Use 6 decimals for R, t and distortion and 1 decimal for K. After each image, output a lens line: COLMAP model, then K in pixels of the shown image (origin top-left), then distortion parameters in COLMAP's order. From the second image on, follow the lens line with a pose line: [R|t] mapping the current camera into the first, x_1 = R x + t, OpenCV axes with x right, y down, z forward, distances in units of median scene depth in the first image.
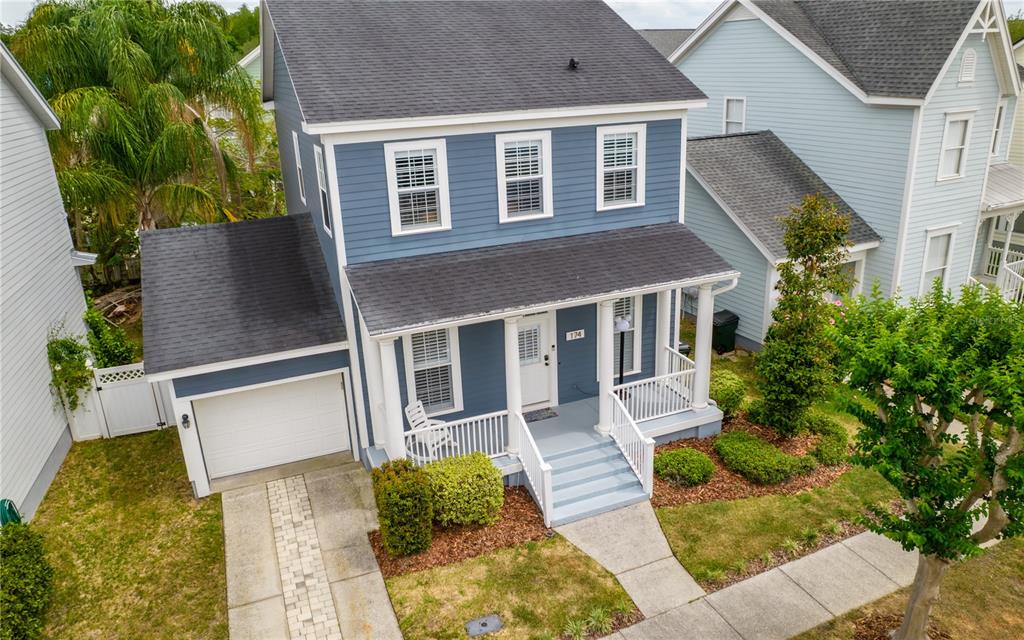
lens RADIAL K [[724.2, 0, 512.0], [0, 724.2, 320.0], [0, 0, 1]] dist [-0.026608, -0.001688]
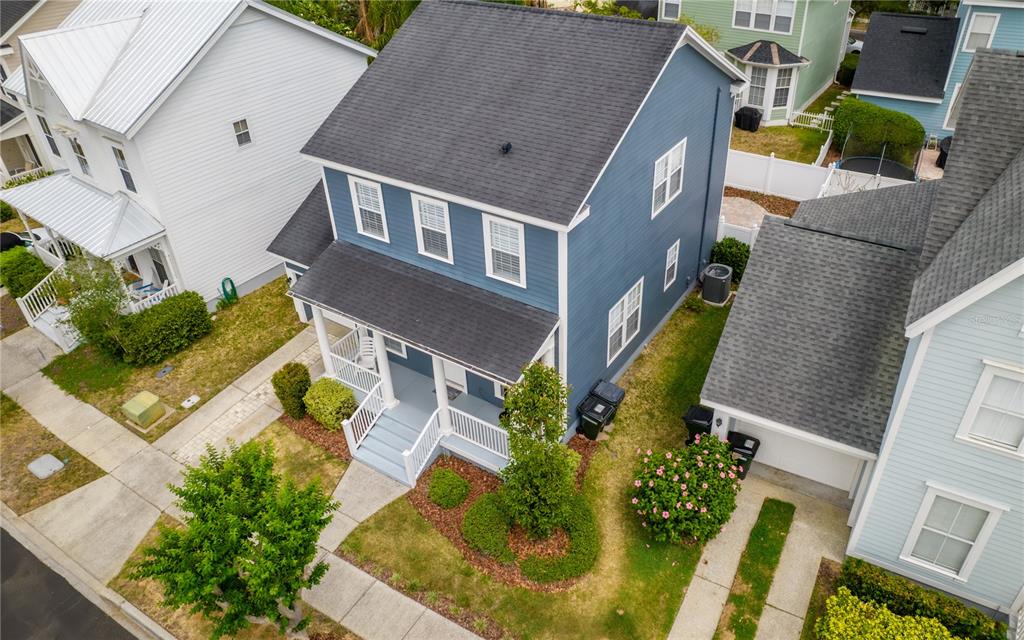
lens RADIAL K [[724.2, 0, 512.0], [0, 724.2, 320.0], [0, 0, 1]] dist [-0.026608, -0.001688]
pose [[0.556354, 0.492649, -0.669154, 1.089469], [-0.263292, 0.868314, 0.420367, -0.671286], [0.788129, -0.057690, 0.612800, 0.355709]]
